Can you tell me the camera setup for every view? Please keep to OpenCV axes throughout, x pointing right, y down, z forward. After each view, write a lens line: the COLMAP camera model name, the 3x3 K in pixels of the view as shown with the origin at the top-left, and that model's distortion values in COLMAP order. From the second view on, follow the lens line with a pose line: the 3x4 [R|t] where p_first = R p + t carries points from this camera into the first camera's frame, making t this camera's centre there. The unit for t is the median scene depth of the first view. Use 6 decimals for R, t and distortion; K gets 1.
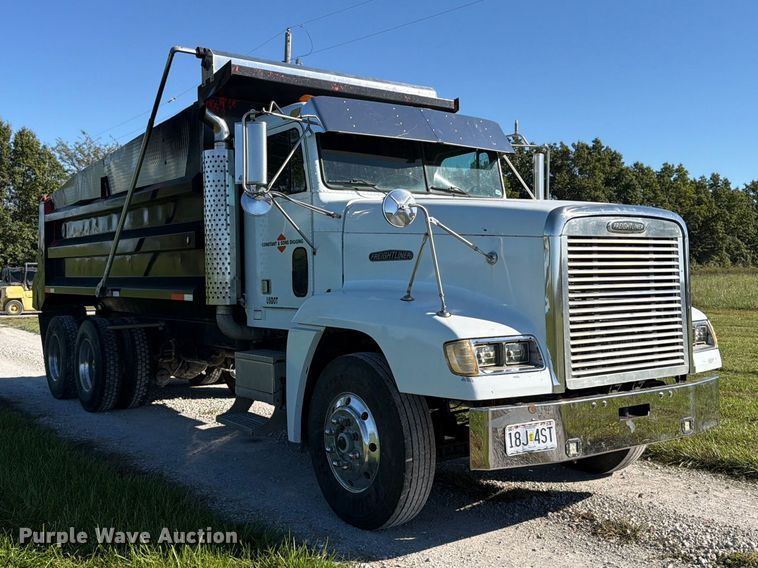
lens RADIAL K [[797.5, 0, 371.4], [0, 797.5, 270.9], [0, 0, 1]] dist [0.166196, -0.319858]
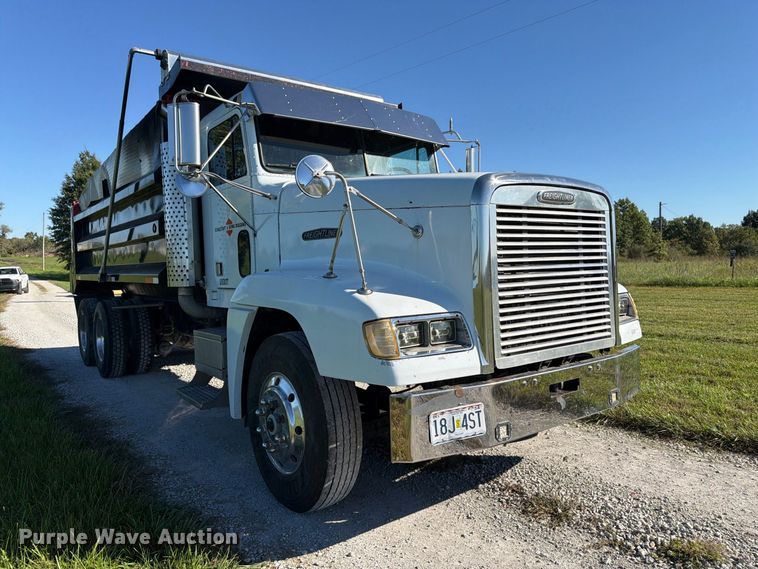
lens RADIAL K [[539.1, 0, 386.0], [0, 539.1, 280.3], [0, 0, 1]] dist [0.076345, -0.094937]
pose [[0.999246, -0.015592, 0.035547, 0.085588], [0.014518, 0.999436, 0.030268, 0.020916], [-0.035999, -0.029729, 0.998910, 0.346663]]
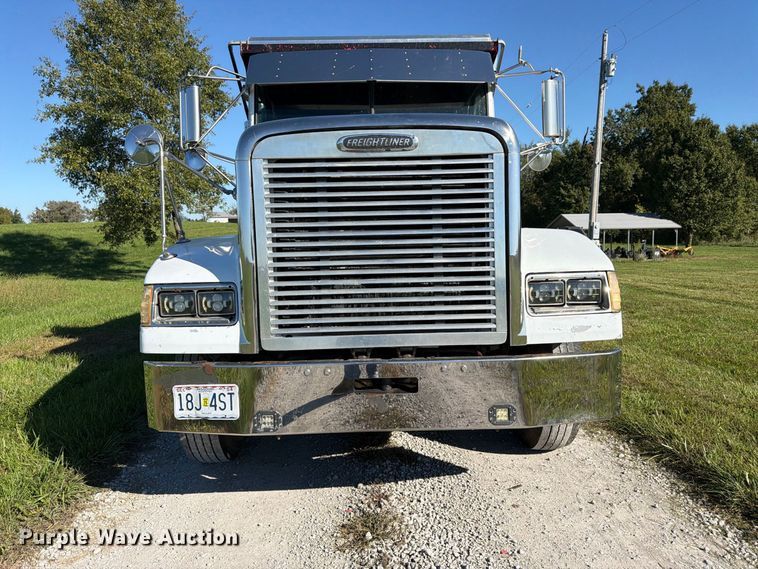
lens RADIAL K [[539.1, 0, 386.0], [0, 539.1, 280.3], [0, 0, 1]] dist [0.076345, -0.094937]
pose [[0.822929, 0.033844, -0.567136, 0.598331], [0.015053, 0.996575, 0.081313, 0.030639], [0.567945, -0.075452, 0.819601, 0.572944]]
